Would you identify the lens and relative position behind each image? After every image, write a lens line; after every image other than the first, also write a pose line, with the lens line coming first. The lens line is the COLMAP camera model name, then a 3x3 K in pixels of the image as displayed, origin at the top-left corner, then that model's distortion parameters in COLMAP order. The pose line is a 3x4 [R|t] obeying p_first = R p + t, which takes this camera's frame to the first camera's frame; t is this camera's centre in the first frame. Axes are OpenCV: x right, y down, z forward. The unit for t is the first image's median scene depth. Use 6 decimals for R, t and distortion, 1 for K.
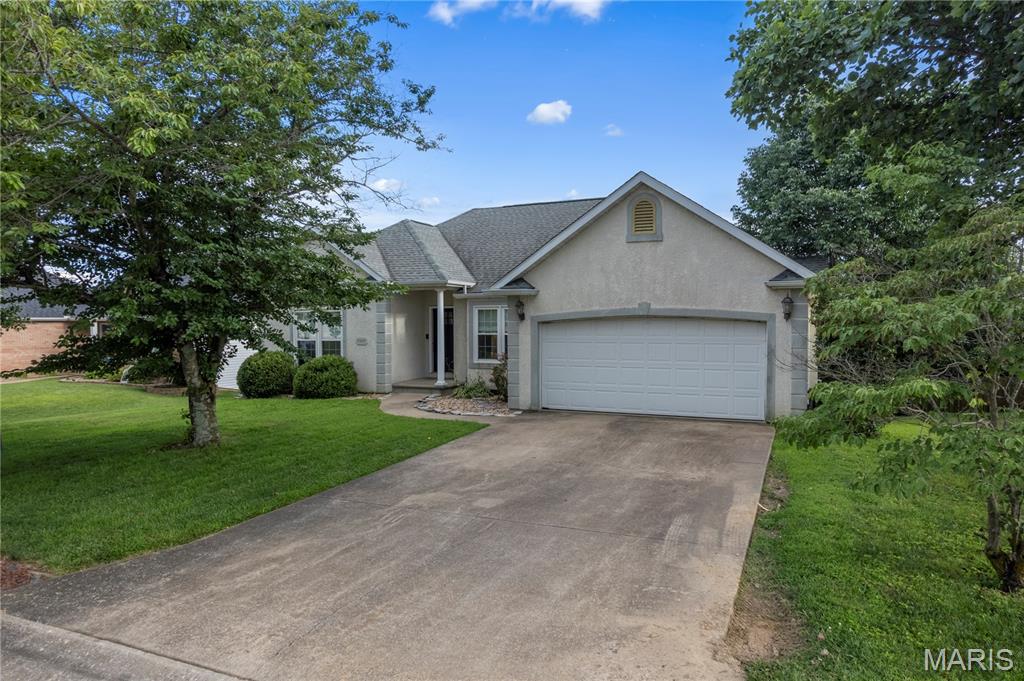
lens RADIAL K [[654.8, 0, 510.1], [0, 654.8, 345.2], [0, 0, 1]] dist [-0.076898, 0.070437]
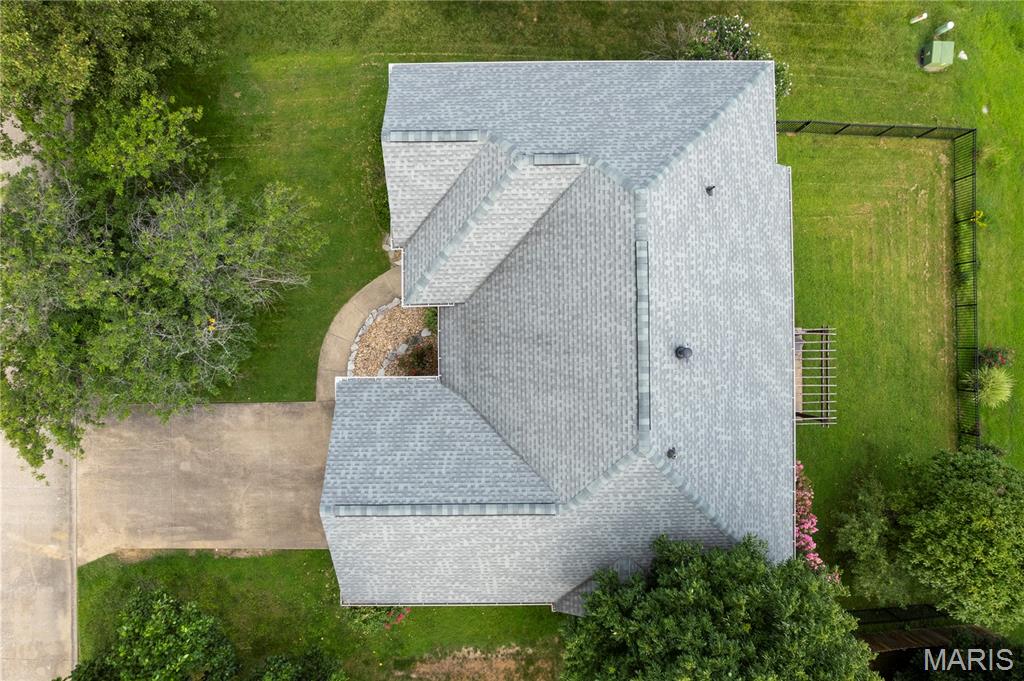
lens RADIAL K [[654.8, 0, 510.1], [0, 654.8, 345.2], [0, 0, 1]] dist [-0.076898, 0.070437]
pose [[0.427481, 0.904024, 0.000401, 0.062623], [-0.027808, 0.012706, 0.999533, -1.716317], [0.903597, -0.427292, 0.030571, 1.545858]]
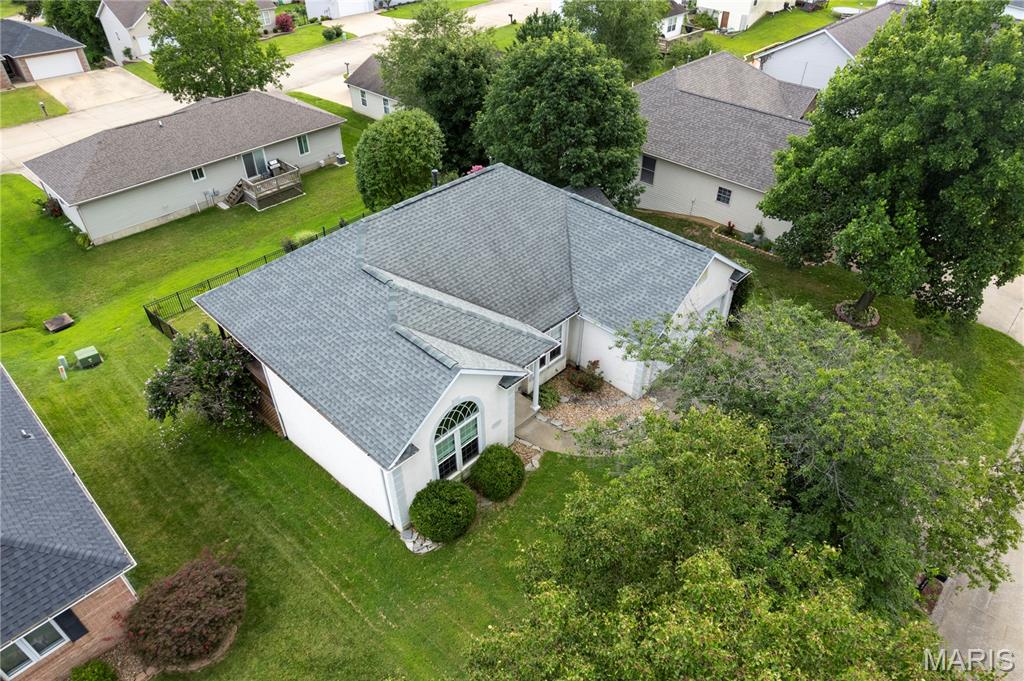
lens RADIAL K [[654.8, 0, 510.1], [0, 654.8, 345.2], [0, 0, 1]] dist [-0.076898, 0.070437]
pose [[0.334004, -0.585822, 0.738413, -1.450993], [0.030491, 0.789708, 0.612725, -1.193710], [-0.942078, -0.182138, 0.281628, 1.040011]]
